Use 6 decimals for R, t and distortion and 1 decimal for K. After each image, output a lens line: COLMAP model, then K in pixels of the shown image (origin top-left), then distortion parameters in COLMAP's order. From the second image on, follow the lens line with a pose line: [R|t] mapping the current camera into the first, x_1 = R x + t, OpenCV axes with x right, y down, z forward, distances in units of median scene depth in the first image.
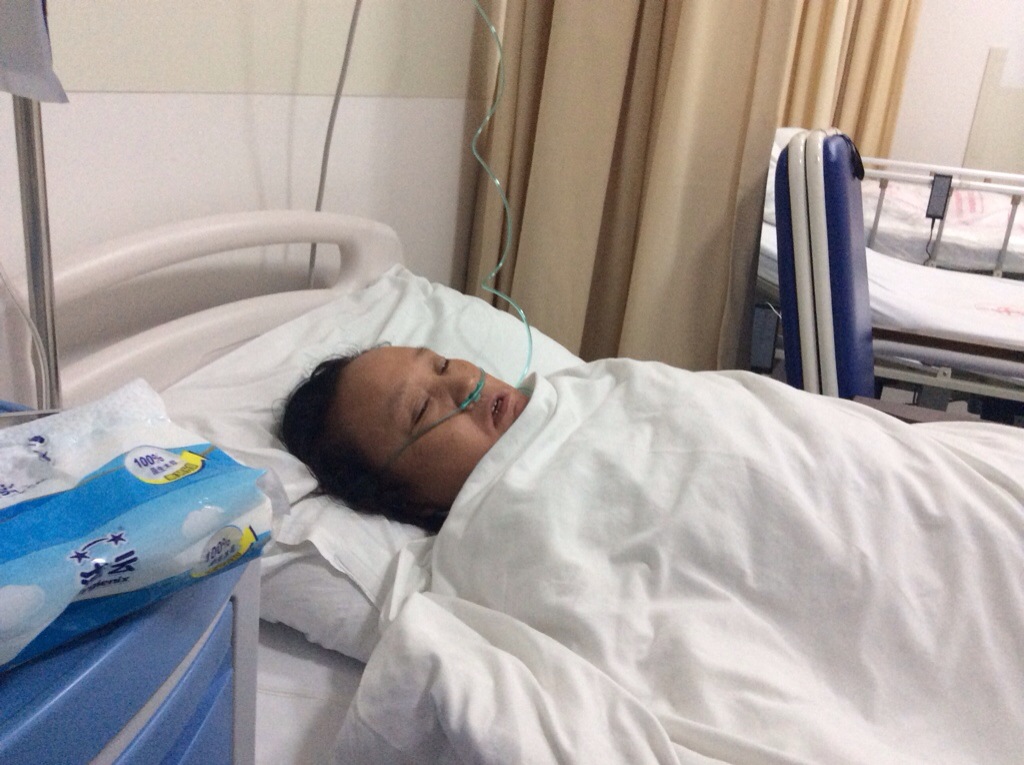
lens RADIAL K [[946.0, 0, 517.6], [0, 946.0, 380.8], [0, 0, 1]] dist [0.140750, -0.359380]
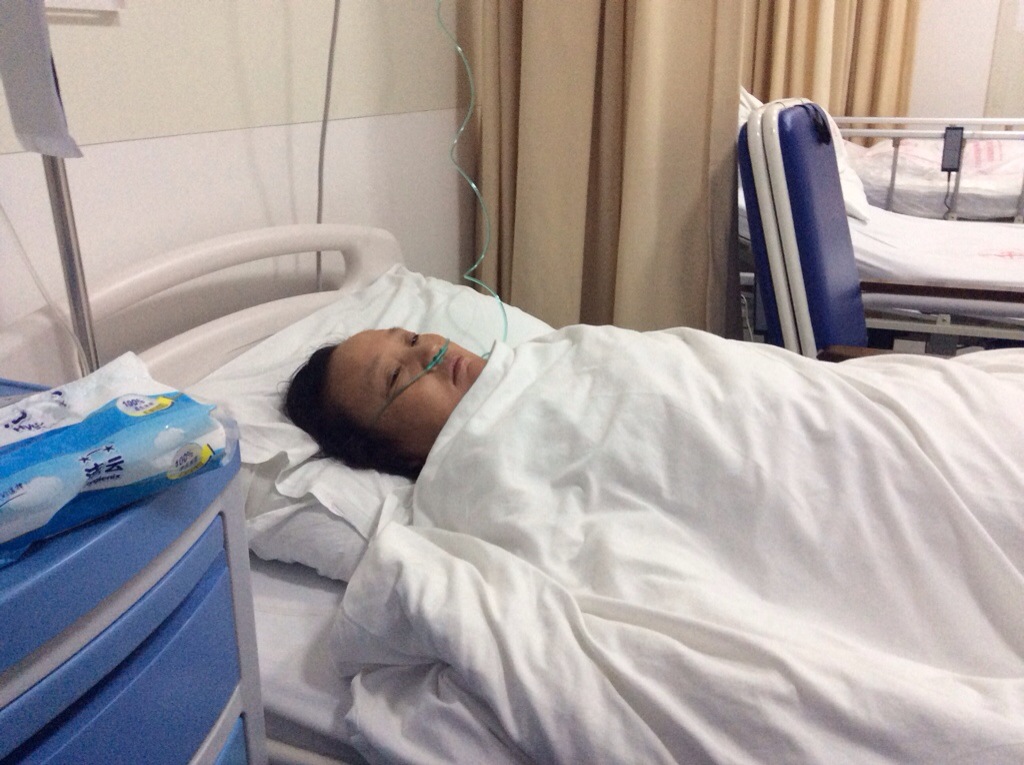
lens RADIAL K [[949.4, 0, 528.4], [0, 949.4, 383.4], [0, 0, 1]] dist [0.173569, -0.383865]
pose [[0.994363, -0.085559, -0.062628, 0.144614], [0.085978, 0.996289, 0.004014, 0.046300], [0.062052, -0.009376, 0.998029, -0.203785]]
